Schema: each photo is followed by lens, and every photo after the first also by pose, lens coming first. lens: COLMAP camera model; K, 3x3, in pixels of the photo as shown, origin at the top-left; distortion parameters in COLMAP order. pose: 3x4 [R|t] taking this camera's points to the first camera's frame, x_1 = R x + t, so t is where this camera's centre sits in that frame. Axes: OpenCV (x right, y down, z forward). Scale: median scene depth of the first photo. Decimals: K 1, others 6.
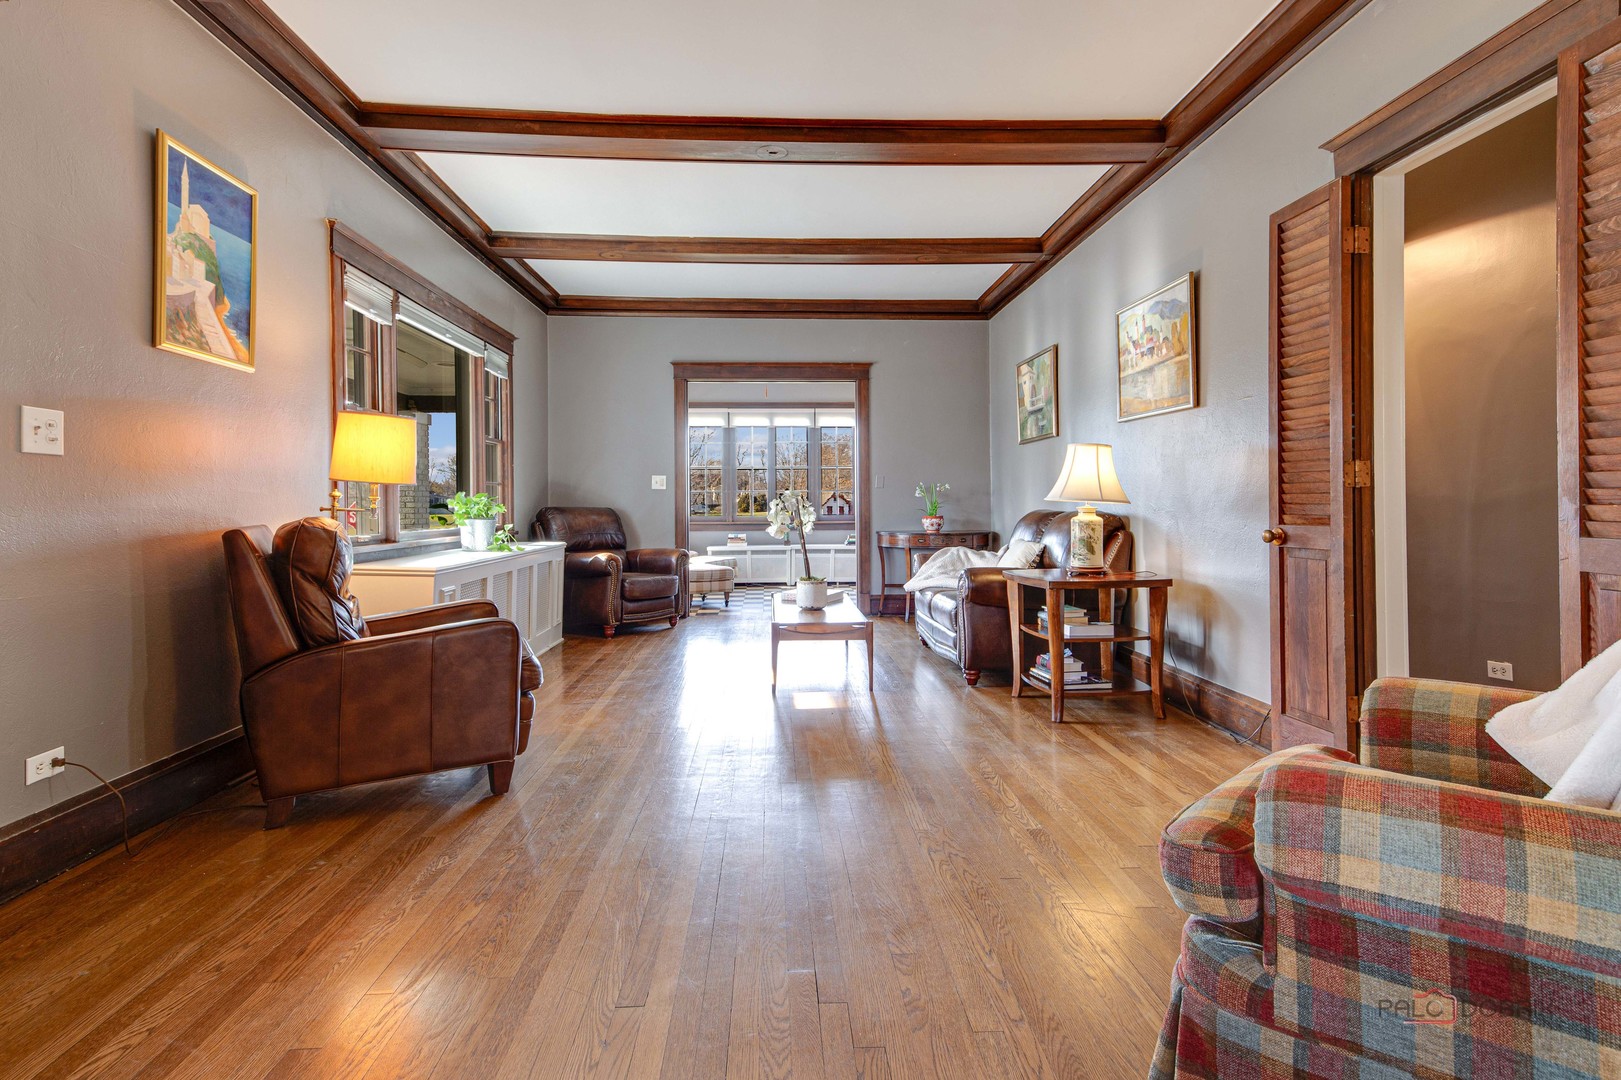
lens RADIAL K [[836.2, 0, 823.2], [0, 836.2, 500.6], [0, 0, 1]] dist [0.022258, 0.000538]
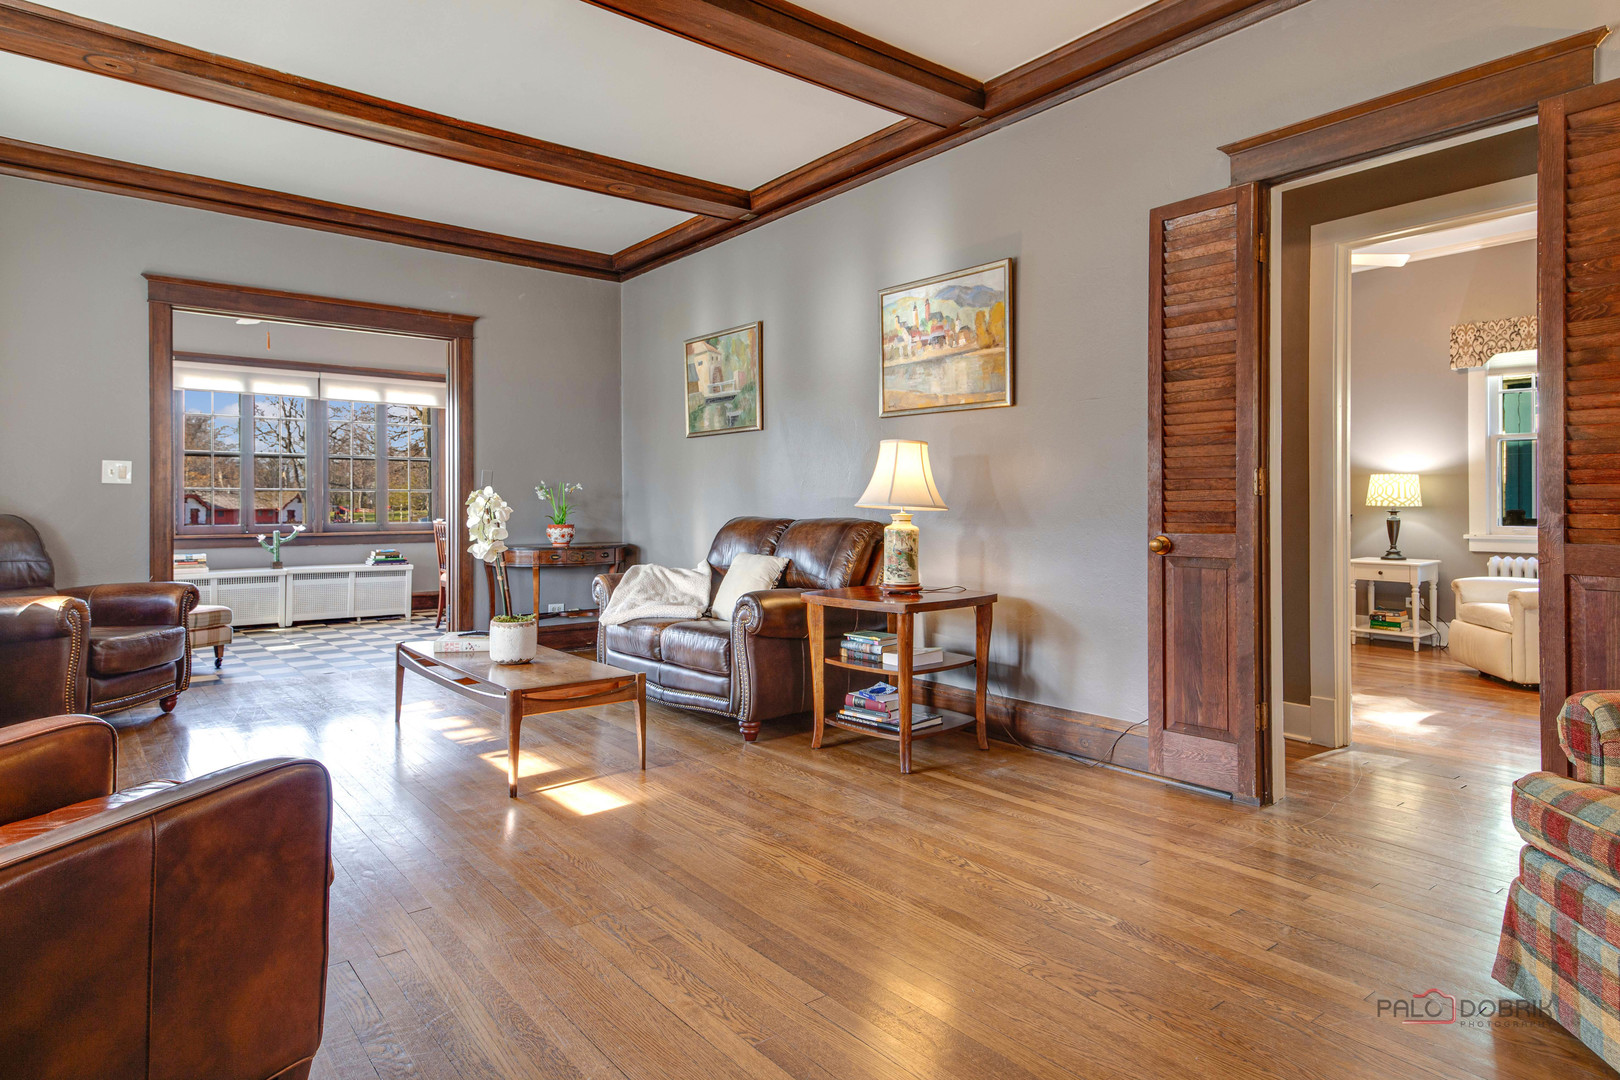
lens RADIAL K [[929.9, 0, 808.0], [0, 929.9, 504.2], [0, 0, 1]] dist [0.033398, -0.000862]
pose [[0.816243, 0.005182, 0.577685, -0.290202], [-0.005216, 0.999985, -0.001601, -0.000518], [-0.577685, -0.001706, 0.816258, 0.260580]]
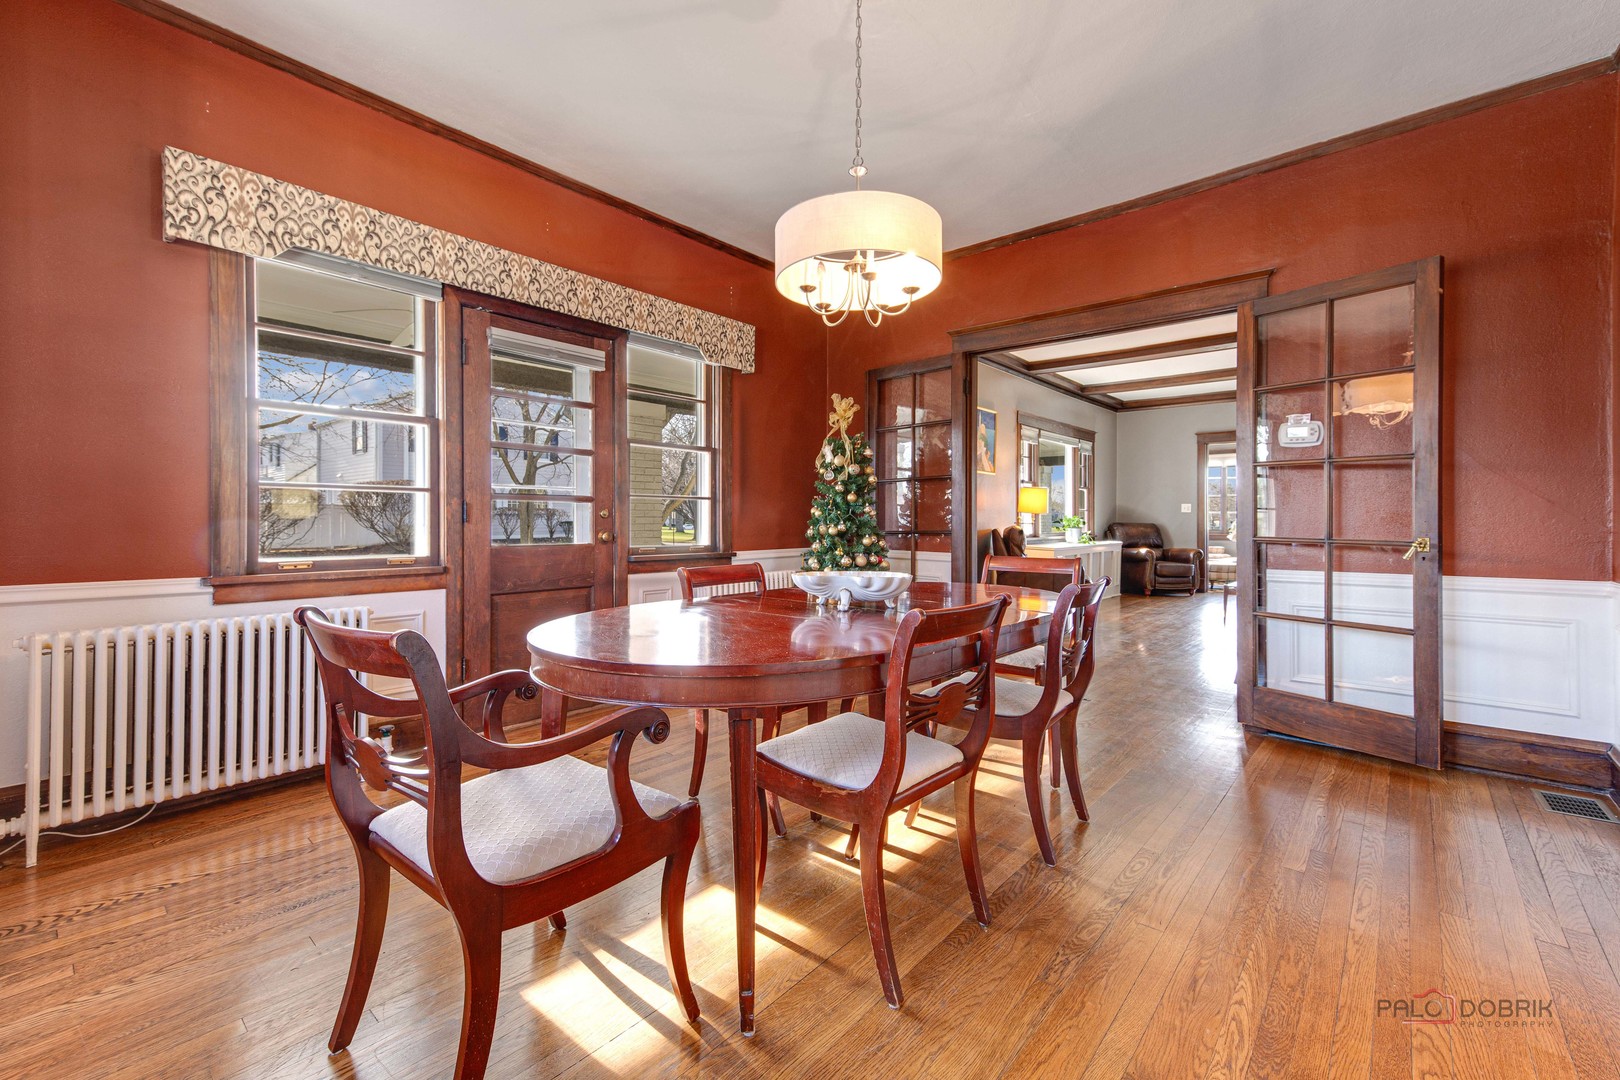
lens RADIAL K [[700.4, 0, 823.8], [0, 700.4, 515.8], [0, 0, 1]] dist [-0.000313, -0.000387]
pose [[0.729557, 0.007109, -0.683883, 0.345759], [-0.006108, 0.999974, 0.003878, -0.011718], [0.683893, 0.001348, 0.729581, -0.739175]]
